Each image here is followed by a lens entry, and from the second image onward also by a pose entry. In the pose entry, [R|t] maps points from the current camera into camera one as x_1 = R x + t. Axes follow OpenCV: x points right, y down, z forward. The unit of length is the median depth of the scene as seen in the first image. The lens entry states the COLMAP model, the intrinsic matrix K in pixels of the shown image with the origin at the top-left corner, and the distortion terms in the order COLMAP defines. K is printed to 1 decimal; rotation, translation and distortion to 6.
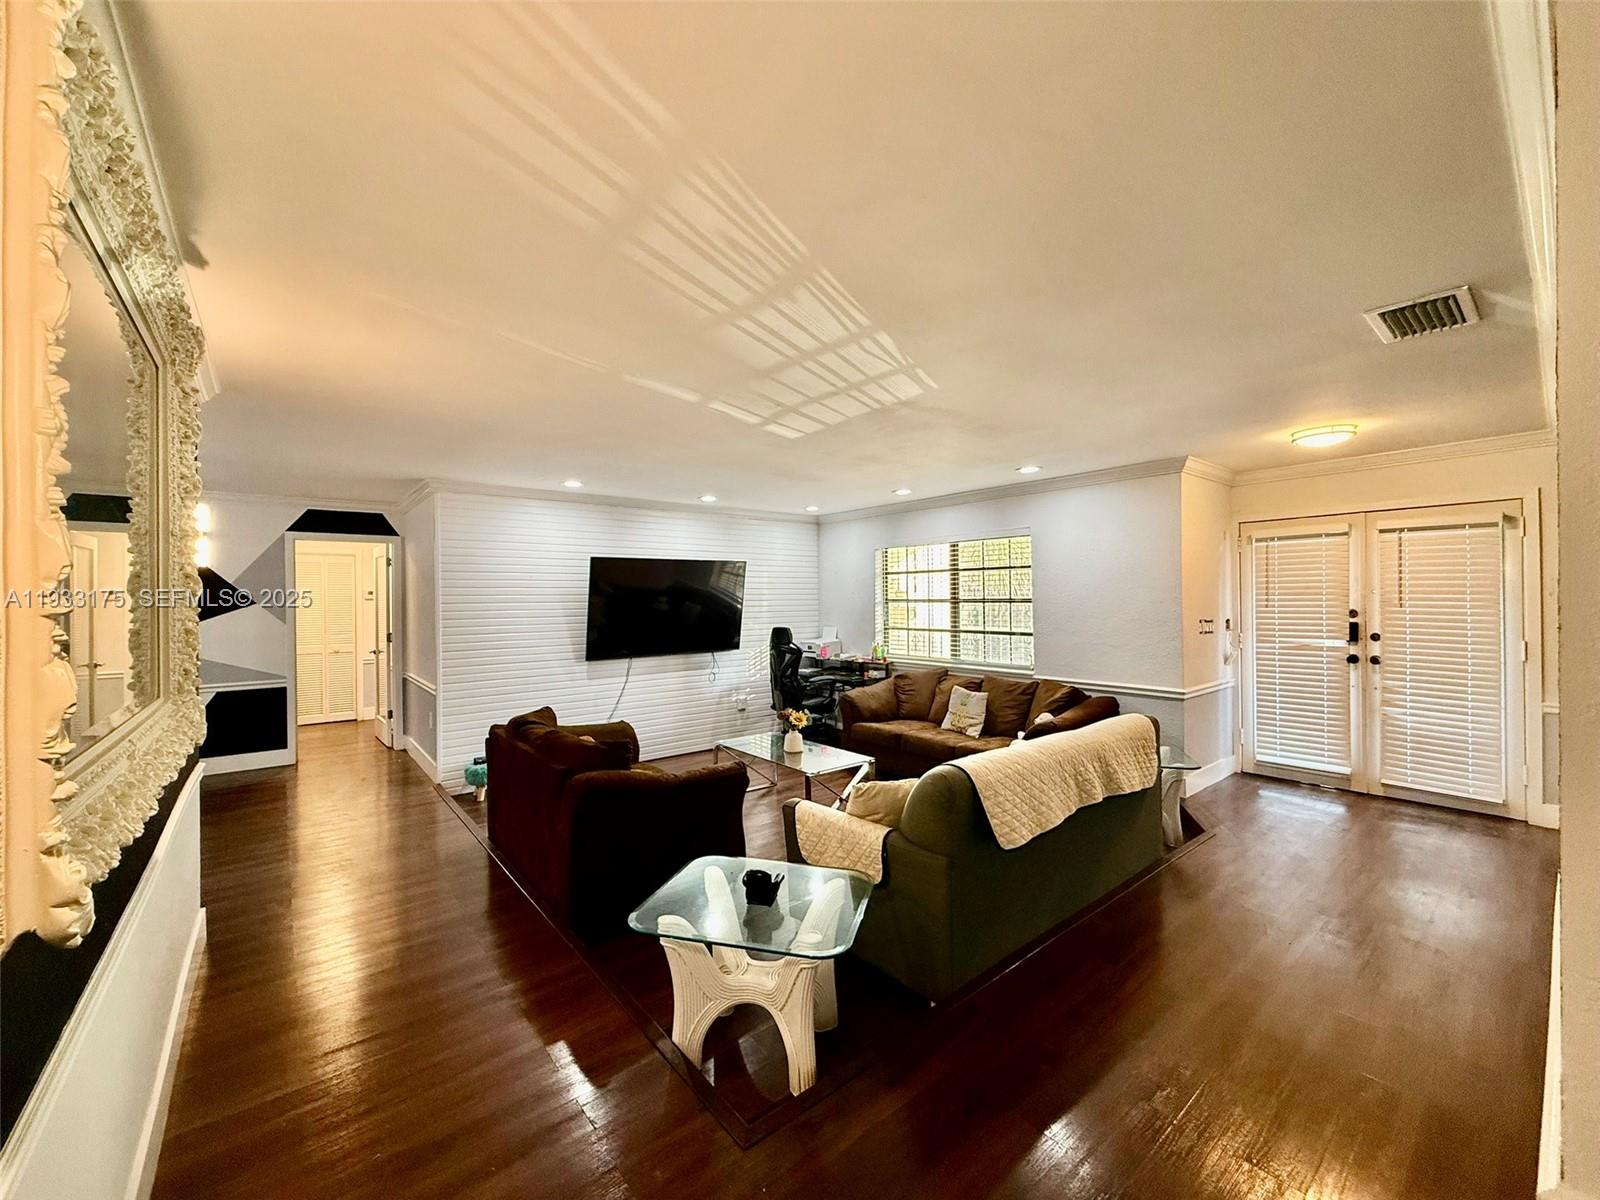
lens RADIAL K [[637.8, 0, 796.9], [0, 637.8, 599.6], [0, 0, 1]] dist [-0.002322, 0.000088]
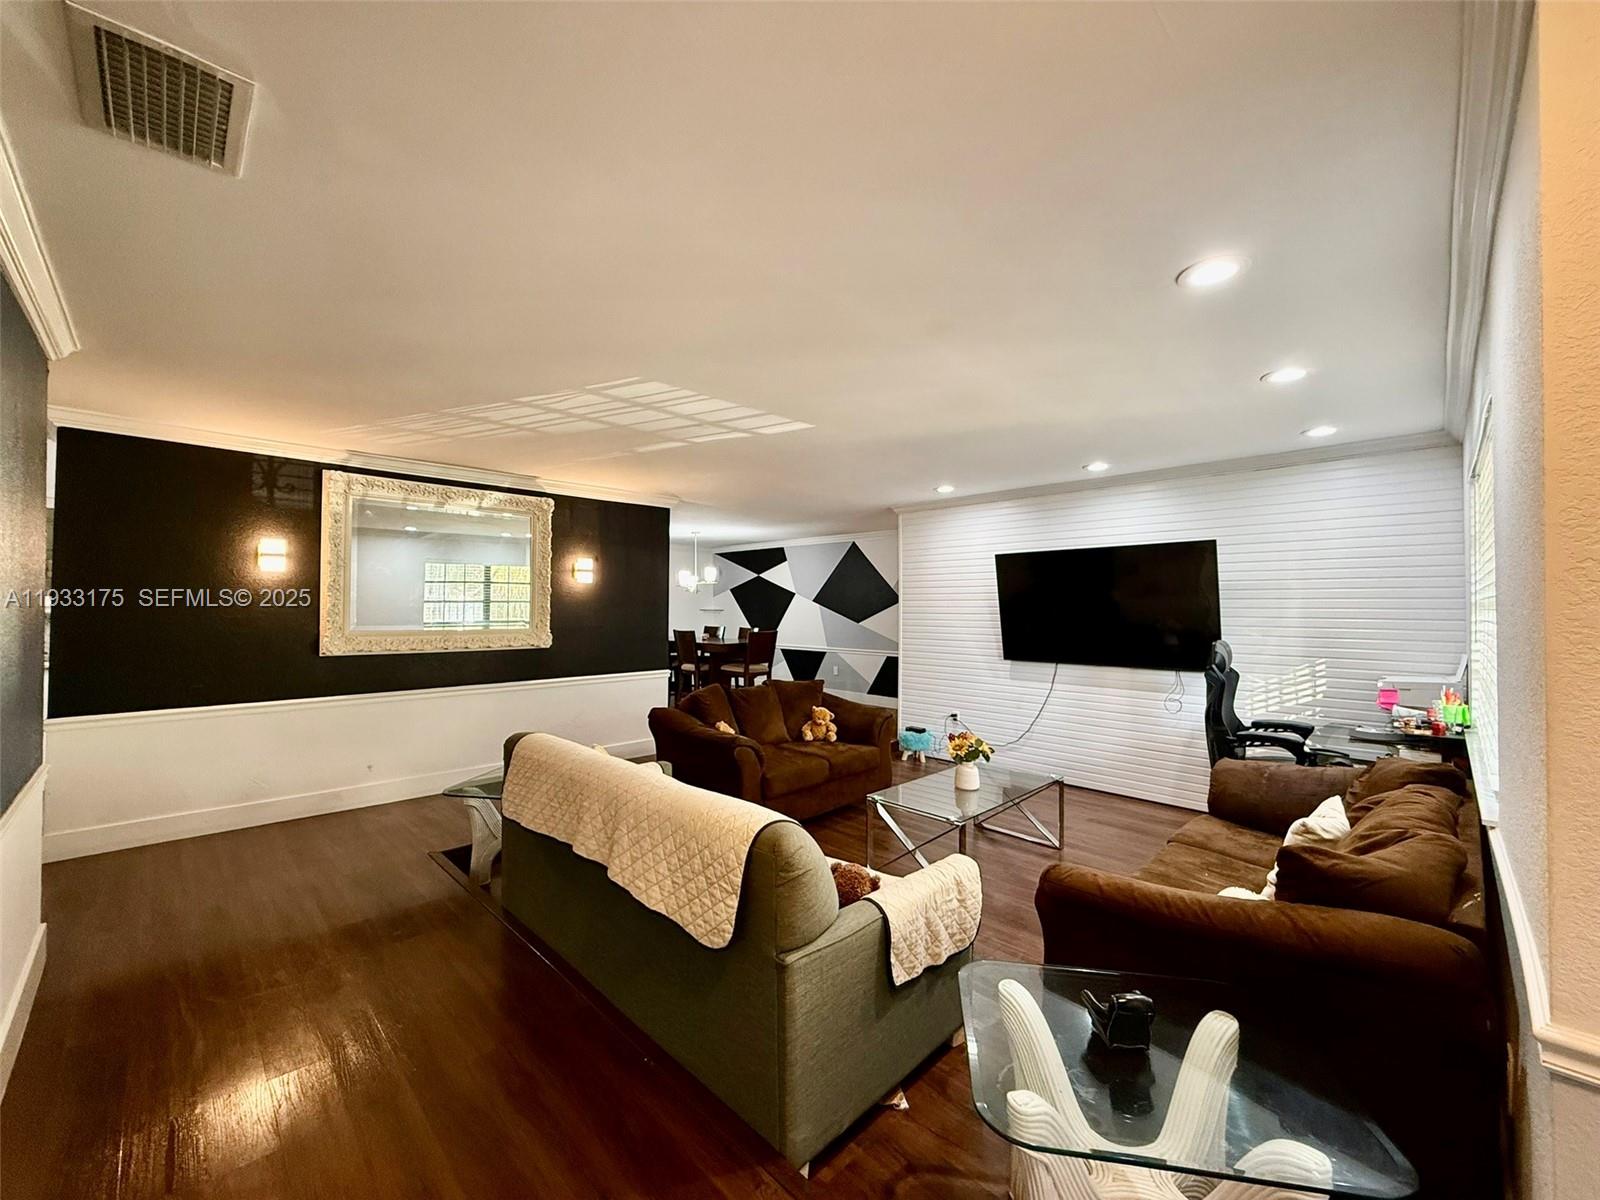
lens RADIAL K [[637.8, 0, 796.9], [0, 637.8, 599.6], [0, 0, 1]] dist [-0.002322, 0.000088]
pose [[0.096386, 0.005107, -0.995331, 1.138342], [-0.001061, 0.999987, 0.005028, -0.001521], [0.995344, 0.000572, 0.096390, 1.083793]]
